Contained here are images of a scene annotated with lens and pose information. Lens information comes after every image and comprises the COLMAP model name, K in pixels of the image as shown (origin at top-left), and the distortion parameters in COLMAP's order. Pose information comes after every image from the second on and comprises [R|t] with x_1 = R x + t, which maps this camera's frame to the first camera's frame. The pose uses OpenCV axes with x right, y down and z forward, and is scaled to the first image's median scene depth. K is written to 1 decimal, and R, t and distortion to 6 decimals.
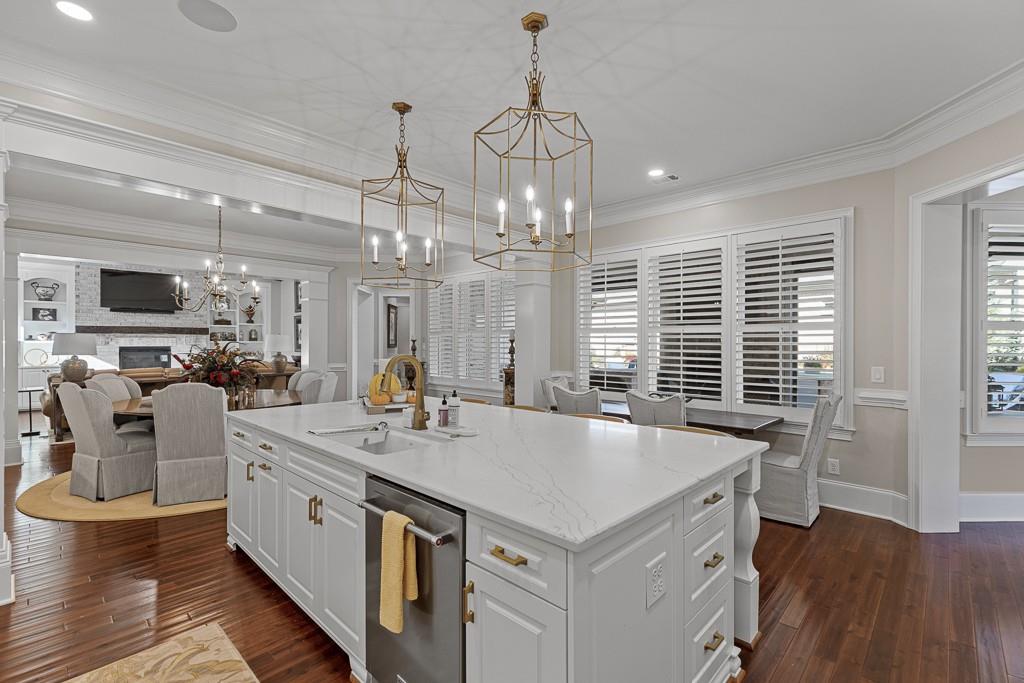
lens RADIAL K [[463.0, 0, 520.3], [0, 463.0, 345.4], [0, 0, 1]] dist [-0.000233, -0.000246]
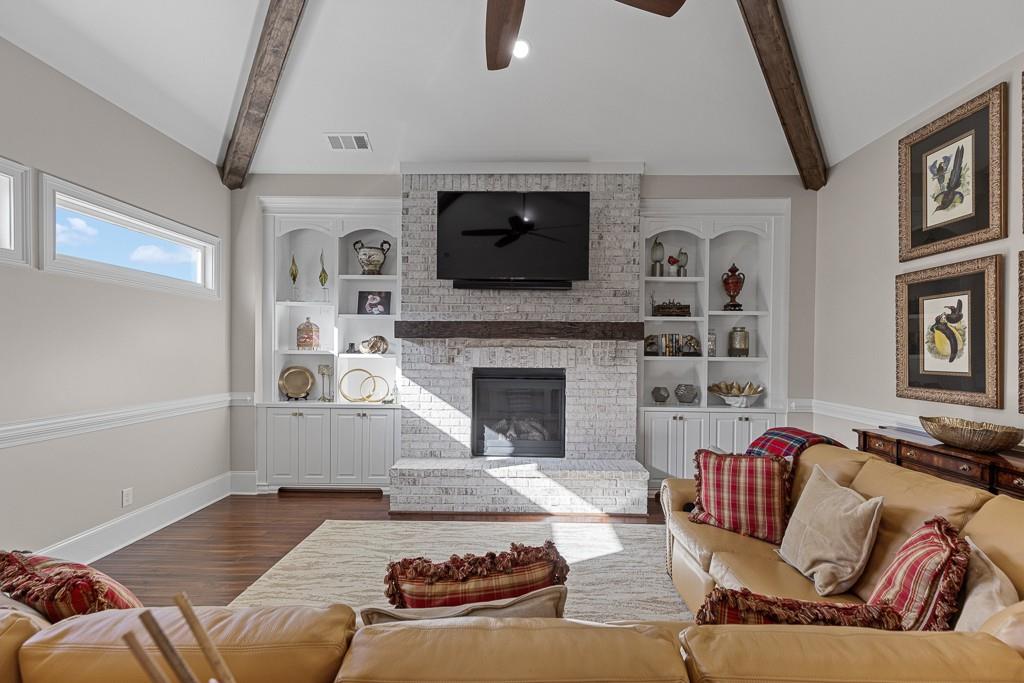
lens RADIAL K [[463.0, 0, 517.0], [0, 463.0, 345.9], [0, 0, 1]] dist [-0.000233, -0.000246]
pose [[0.688105, 0.008077, -0.725566, -0.482614], [-0.013649, 0.999905, -0.001814, -0.017377], [0.725483, 0.011151, 0.688150, 0.682151]]
